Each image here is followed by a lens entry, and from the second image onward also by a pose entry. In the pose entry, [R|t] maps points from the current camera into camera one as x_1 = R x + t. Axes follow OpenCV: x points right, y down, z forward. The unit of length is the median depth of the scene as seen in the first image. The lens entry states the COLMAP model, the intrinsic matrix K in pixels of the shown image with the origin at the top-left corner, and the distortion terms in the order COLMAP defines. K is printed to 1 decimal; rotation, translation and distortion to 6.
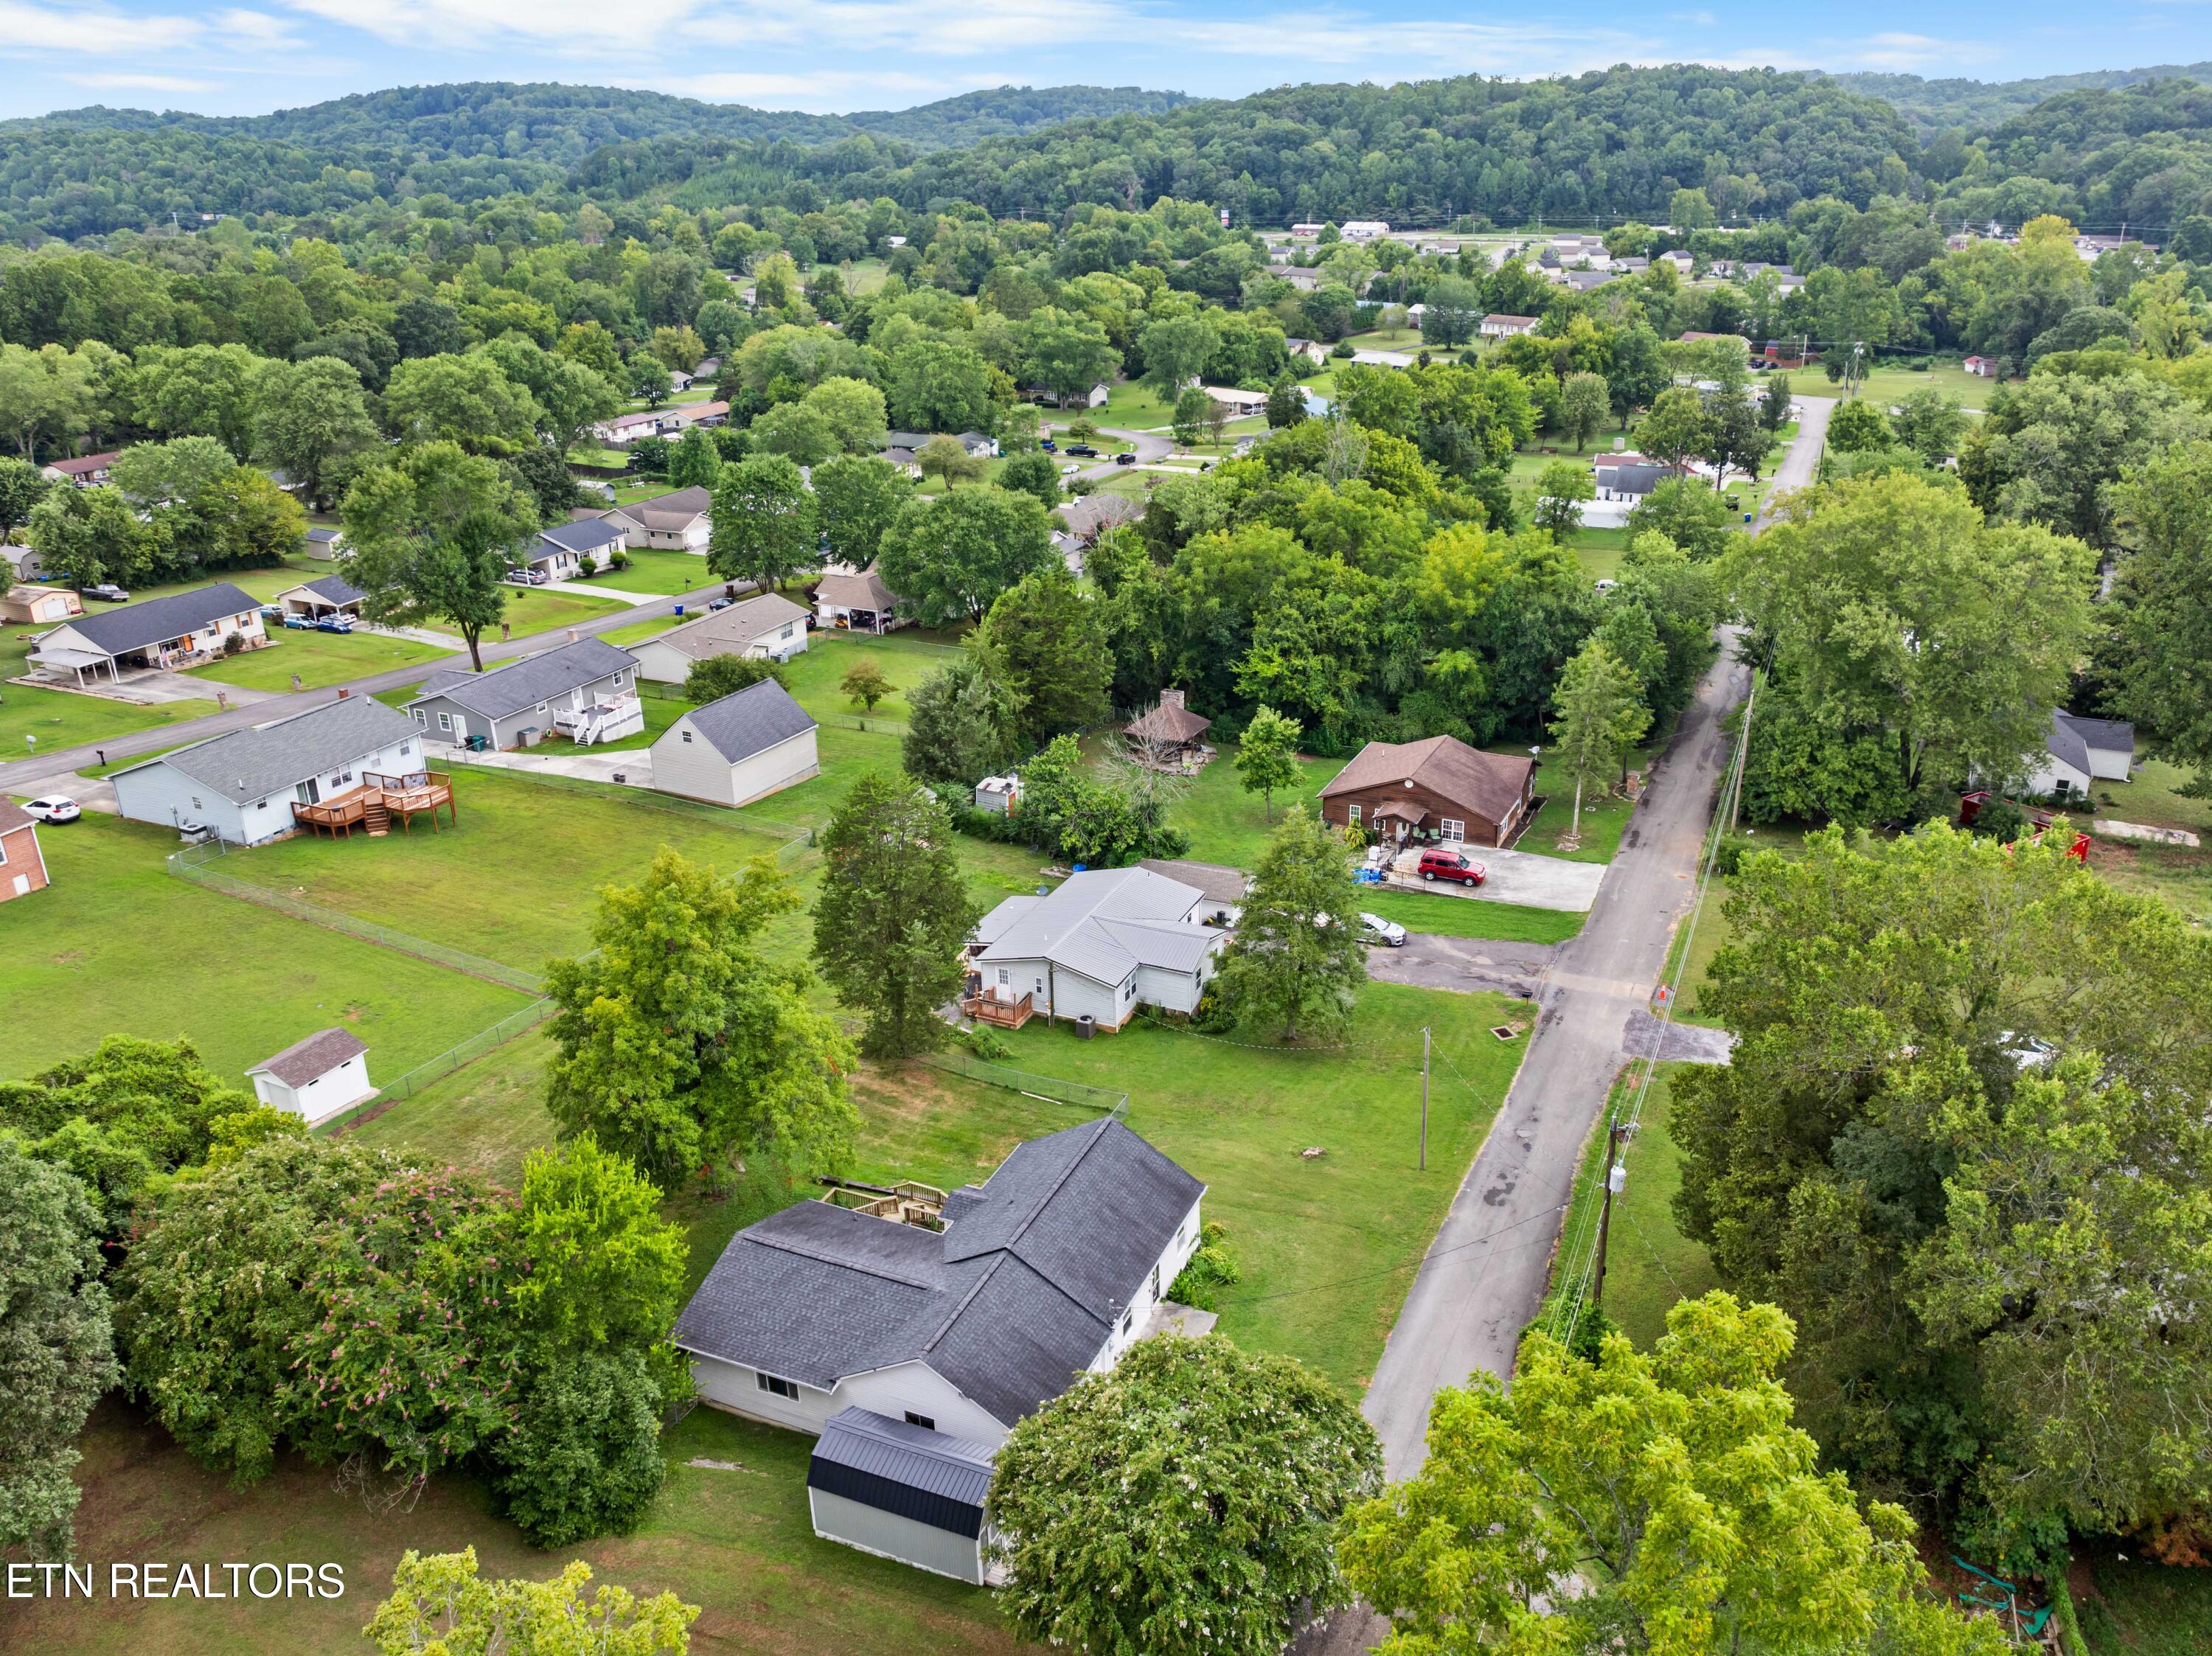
lens RADIAL K [[1626.9, 0, 1182.8], [0, 1626.9, 848.9], [0, 0, 1]] dist [-0.041543, 0.000799]
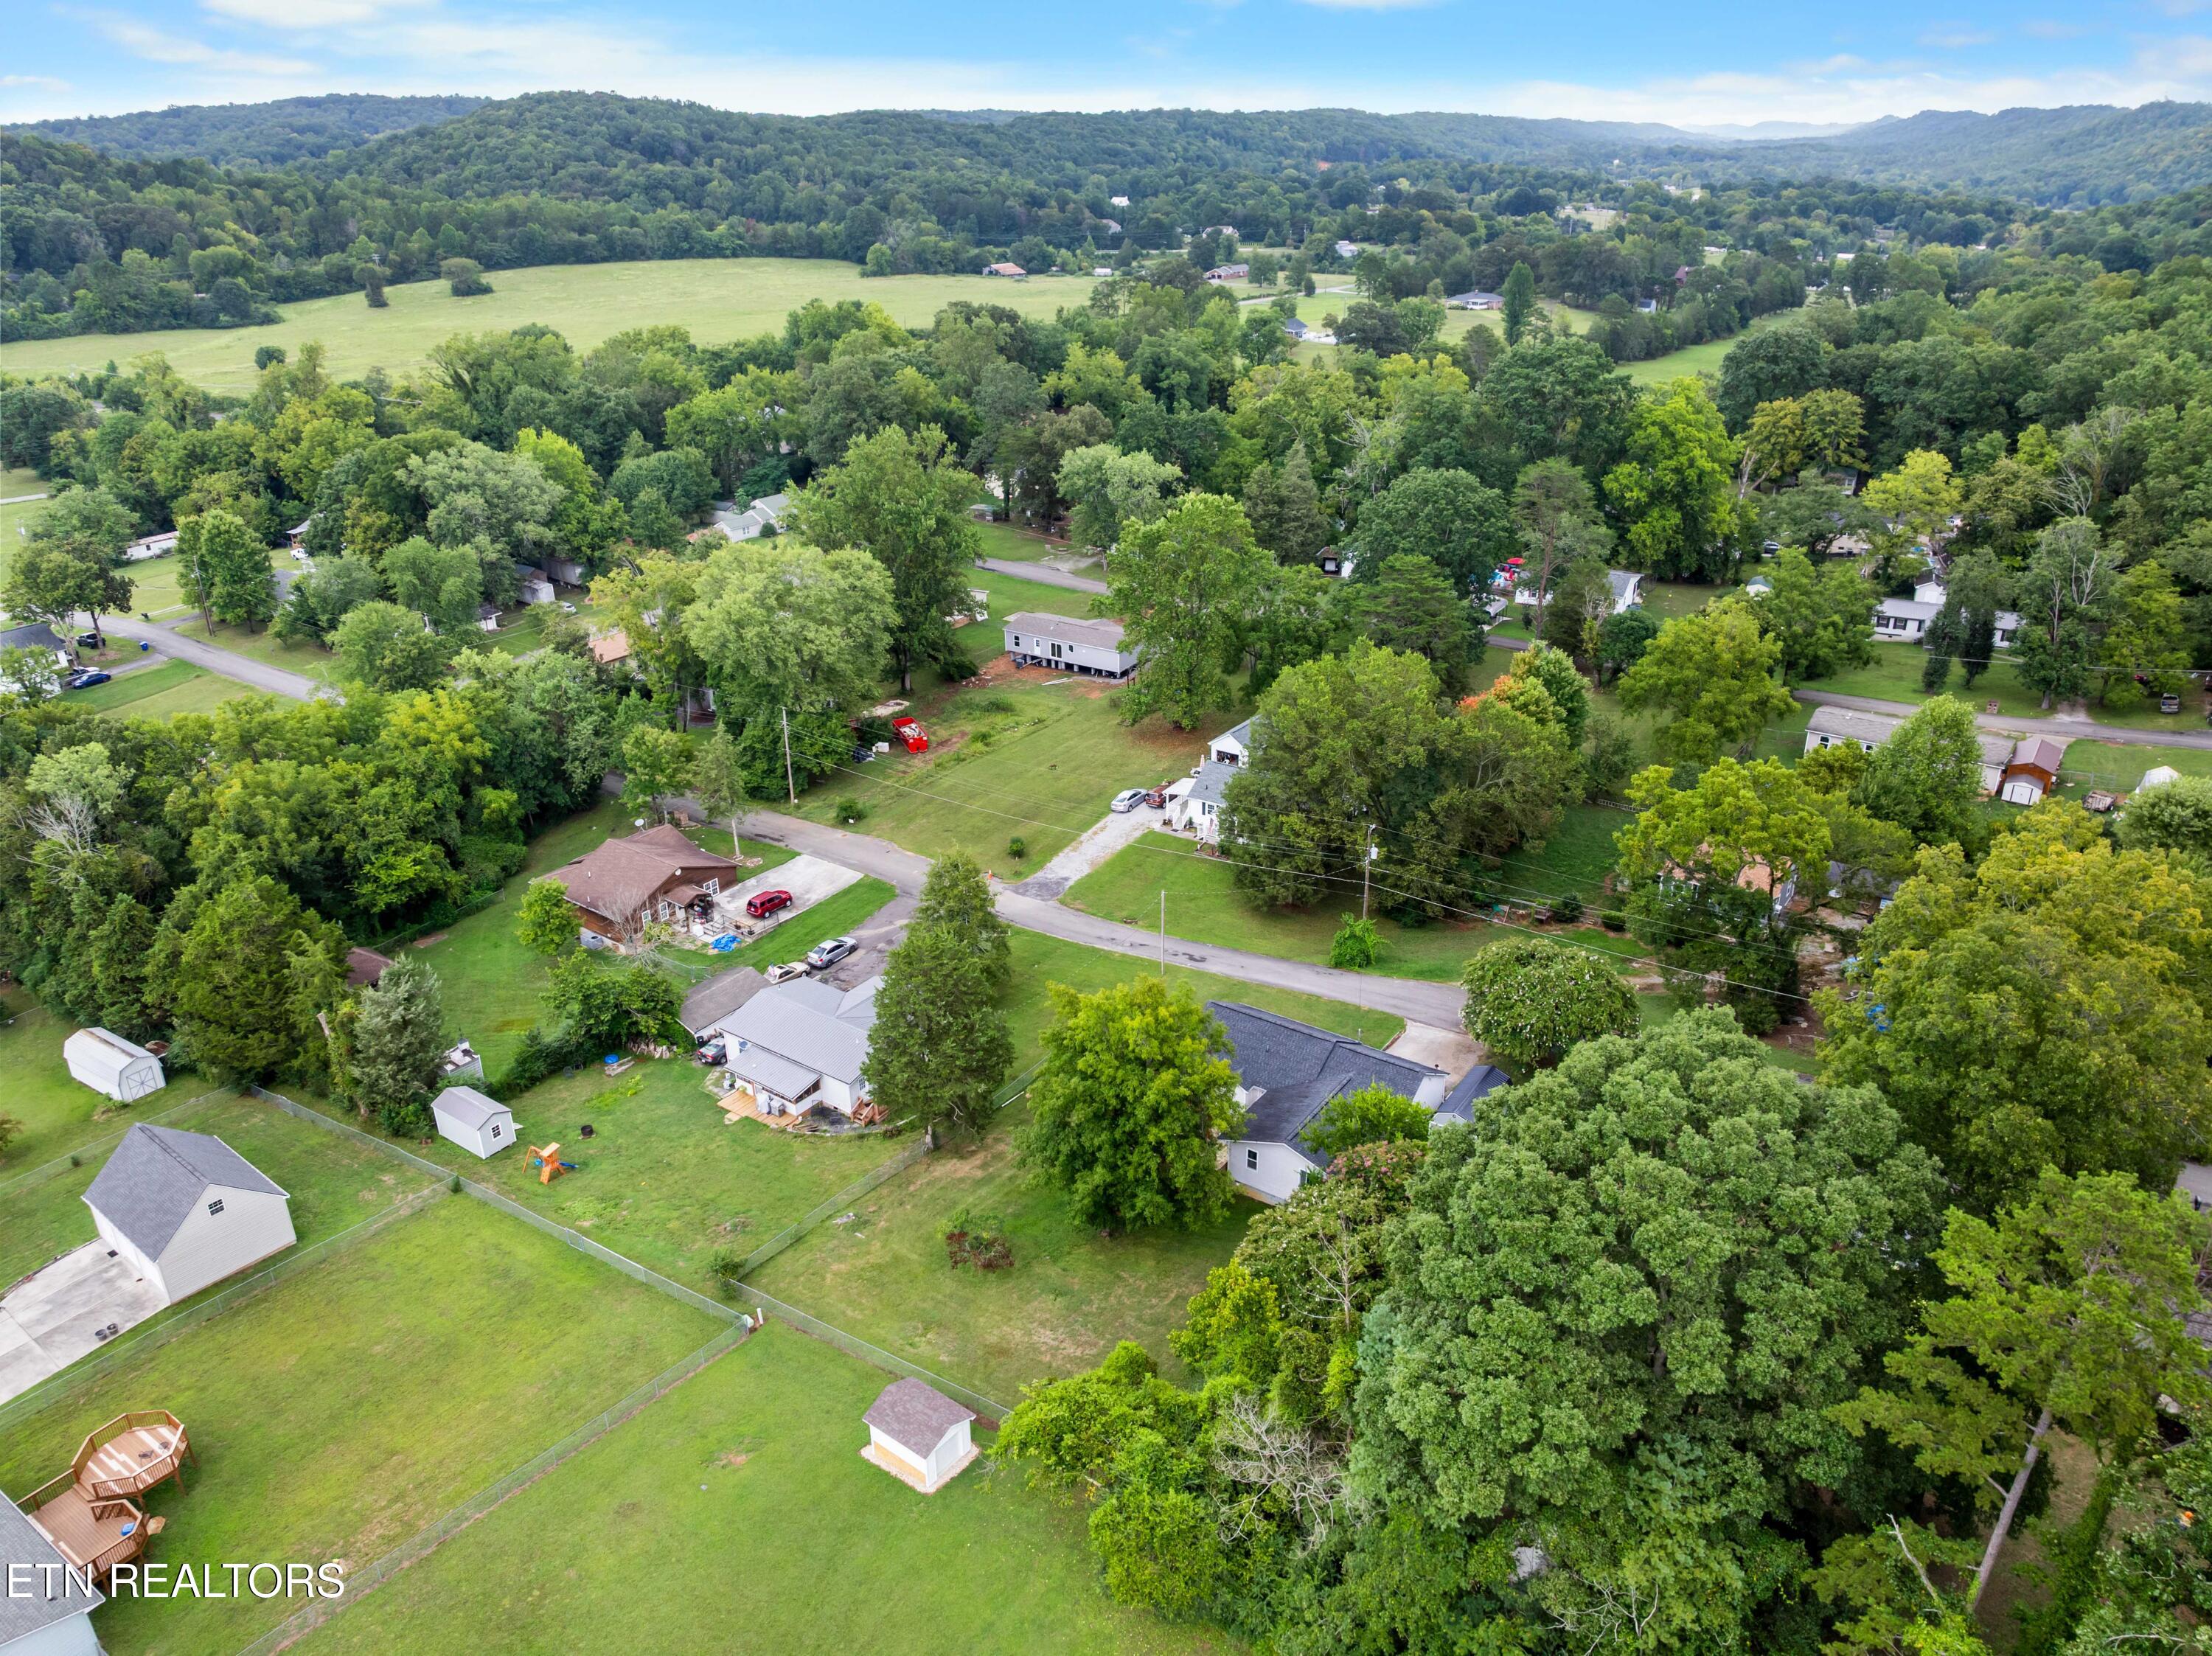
lens RADIAL K [[1558.8, 0, 1106.0], [0, 1558.8, 828.0], [0, 0, 1]] dist [-0.022874, -0.032867]
pose [[0.217100, -0.396175, 0.892140, -0.572369], [0.391621, 0.872512, 0.292158, -0.197706], [-0.894148, 0.285953, 0.344573, 0.204505]]
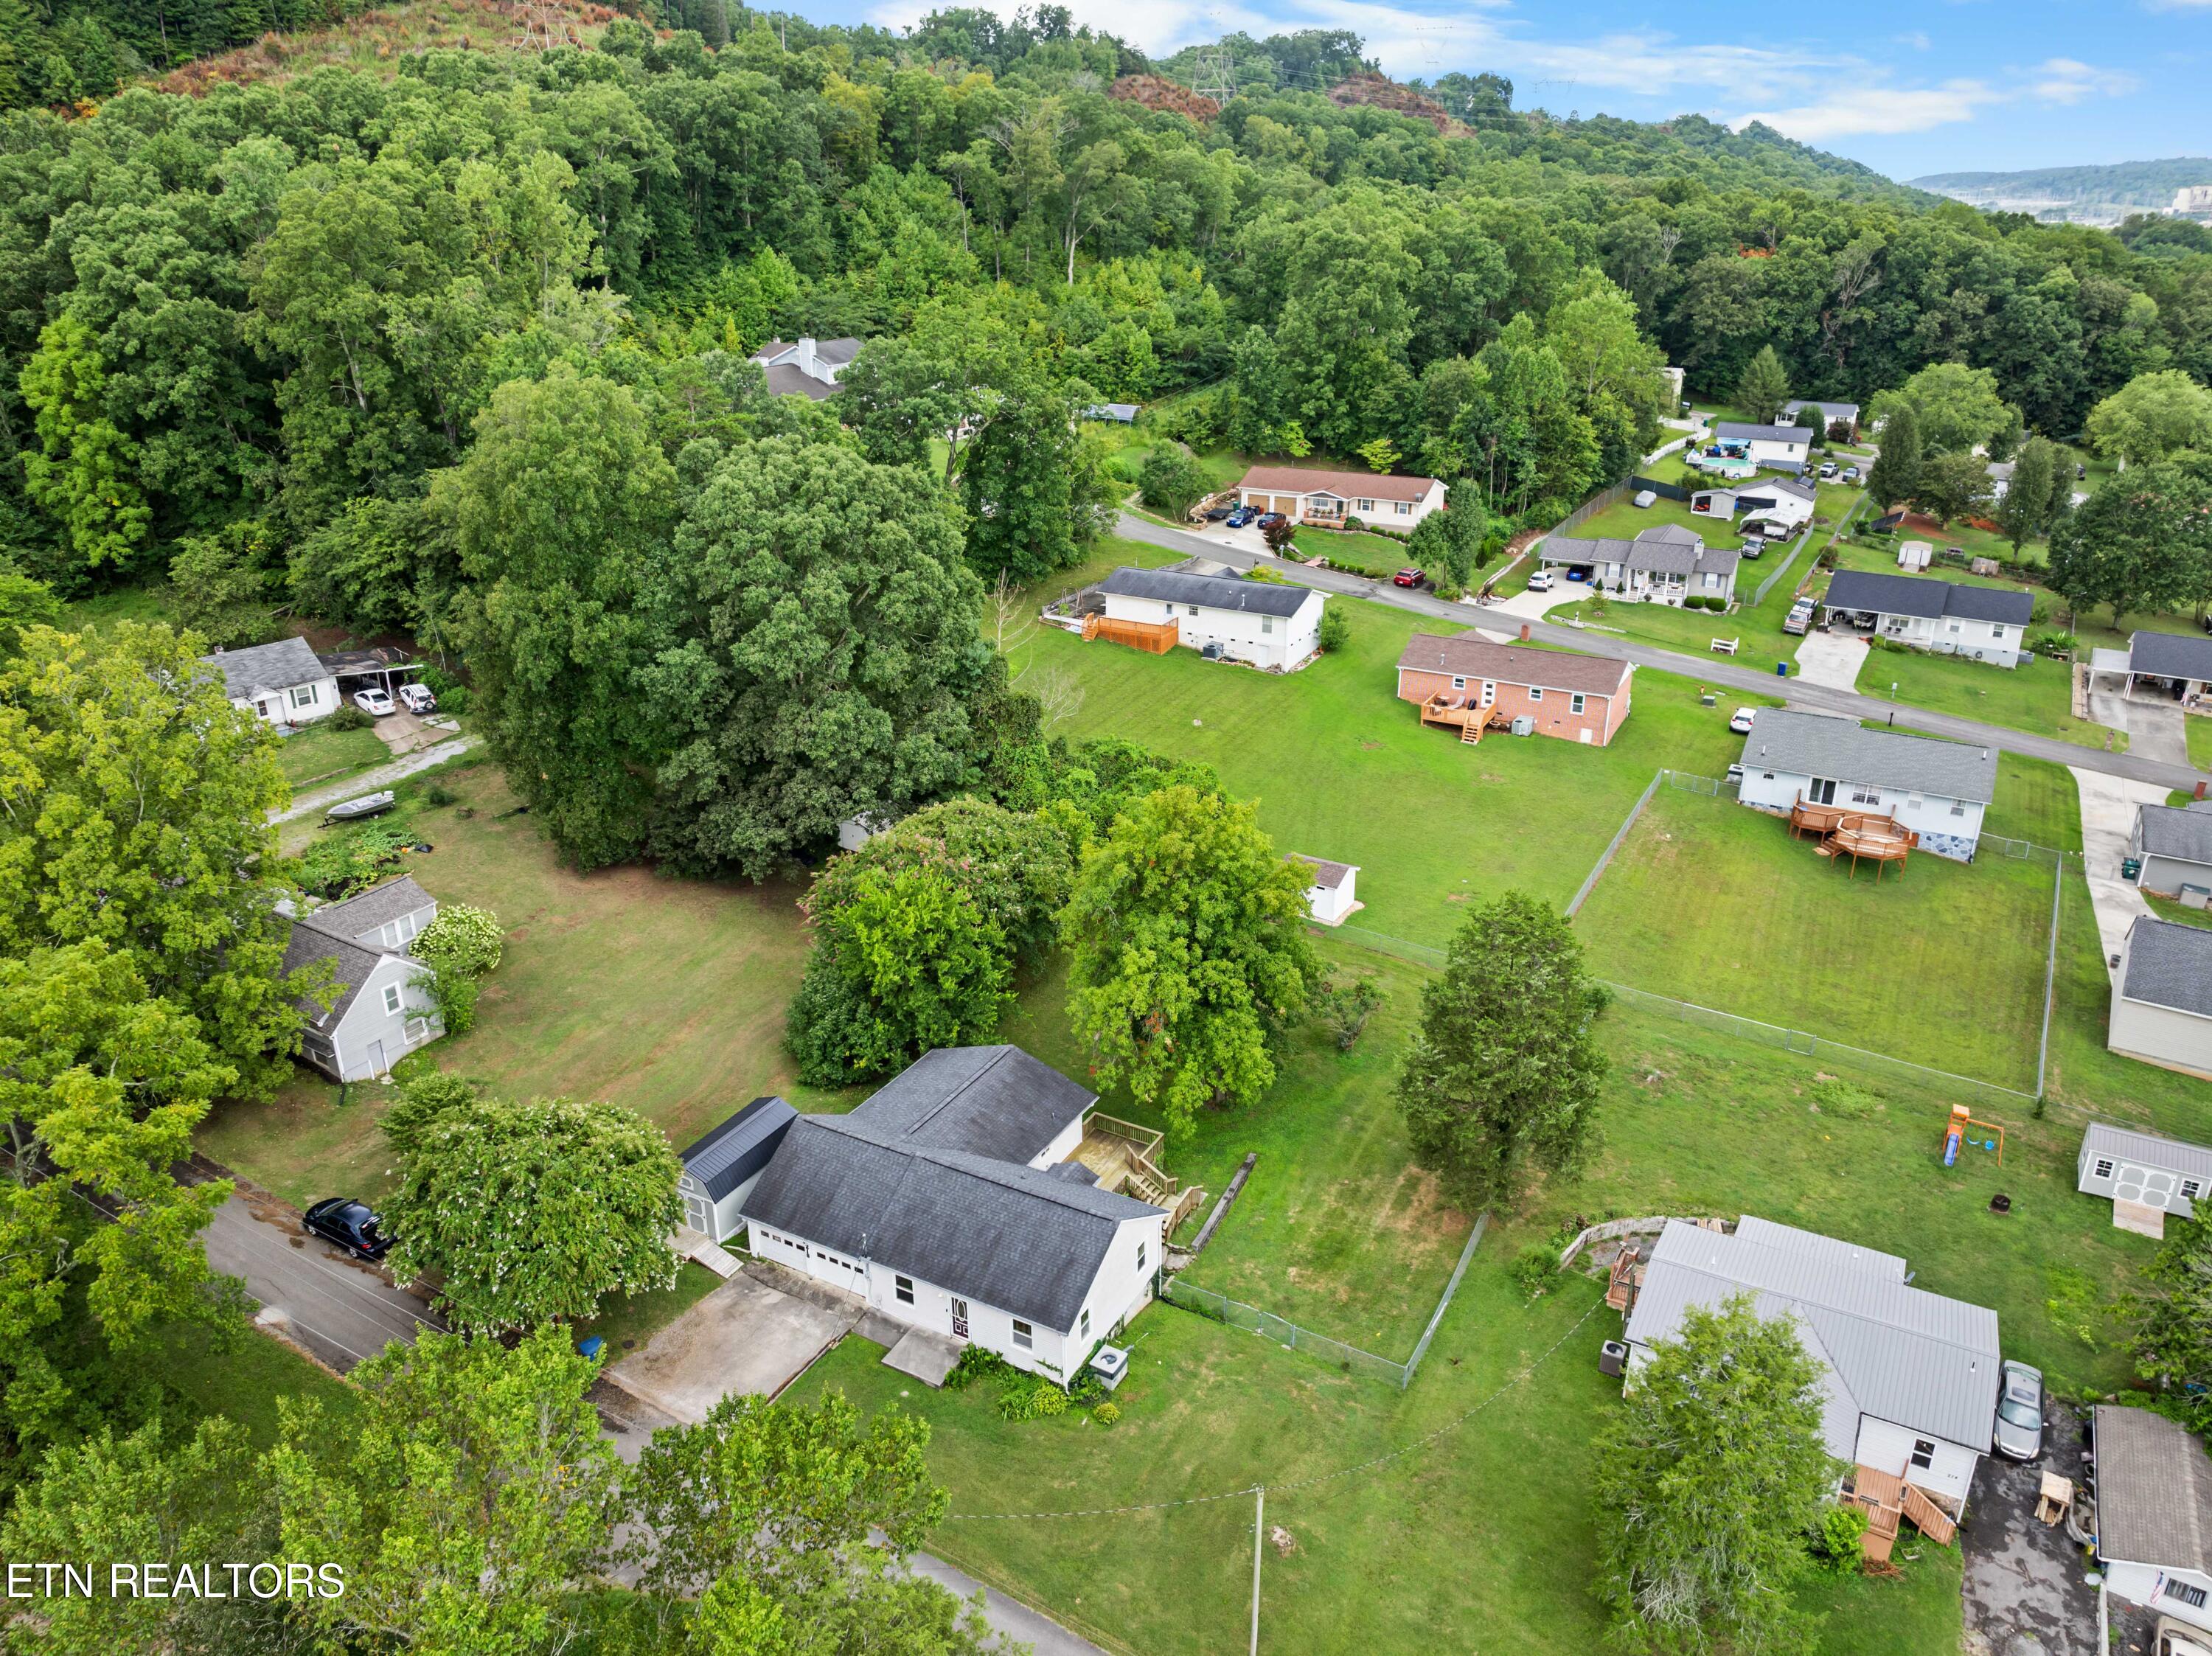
lens RADIAL K [[1558.8, 0, 1106.0], [0, 1558.8, 828.0], [0, 0, 1]] dist [-0.022874, -0.032867]
pose [[-0.128715, 0.386227, -0.913379, 0.286700], [-0.384311, 0.829639, 0.404975, -0.158637], [0.914187, 0.403148, 0.041644, 0.356675]]
